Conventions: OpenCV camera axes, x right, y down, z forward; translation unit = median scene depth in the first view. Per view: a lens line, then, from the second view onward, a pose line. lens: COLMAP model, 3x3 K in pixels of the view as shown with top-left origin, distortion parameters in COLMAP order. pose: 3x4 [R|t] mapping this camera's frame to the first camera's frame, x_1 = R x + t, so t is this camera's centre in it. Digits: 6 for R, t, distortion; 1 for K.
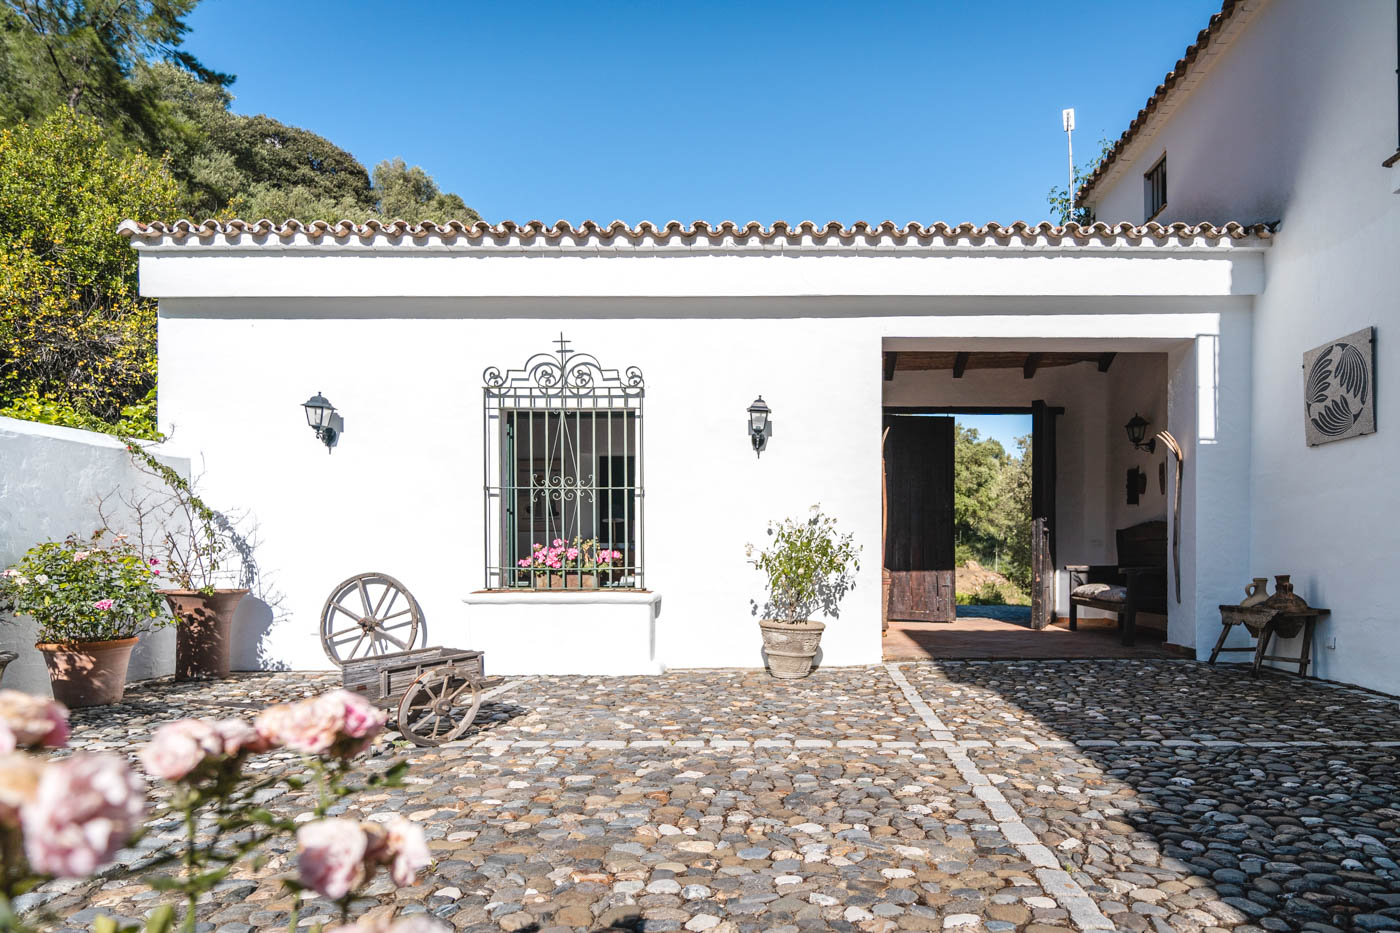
lens RADIAL K [[811.7, 0, 700.1], [0, 811.7, 577.4], [0, 0, 1]] dist [-0.000405, -0.000046]
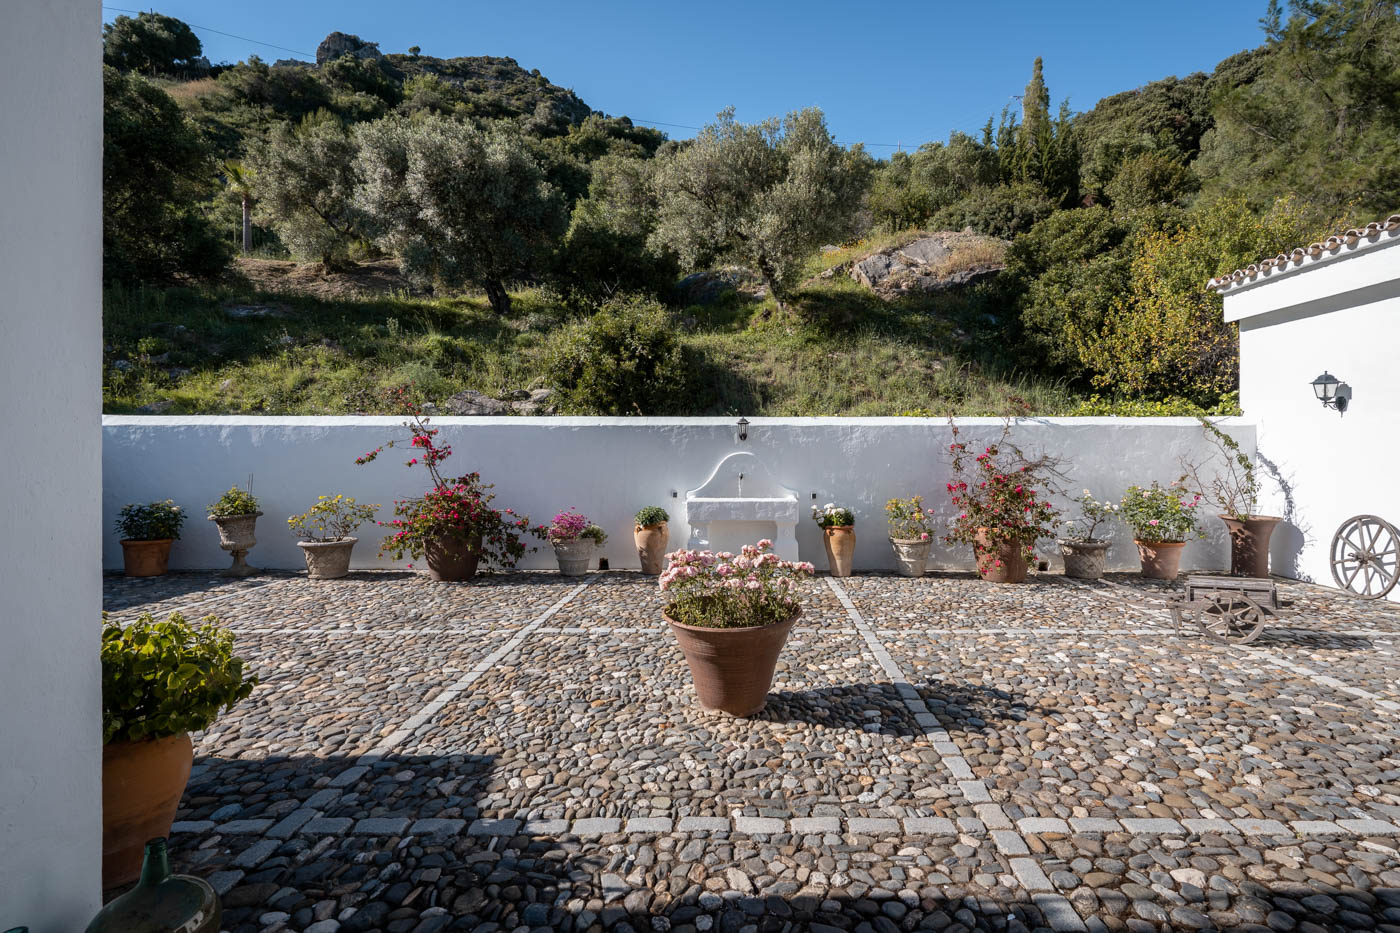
lens RADIAL K [[680.3, 0, 700.0], [0, 680.3, 466.5], [0, 0, 1]] dist [0.000326, 0.000087]
pose [[-0.036569, 0.019748, -0.999136, 0.645259], [-0.008766, 0.999760, 0.020081, -0.090656], [0.999293, 0.009493, -0.036387, 0.052902]]
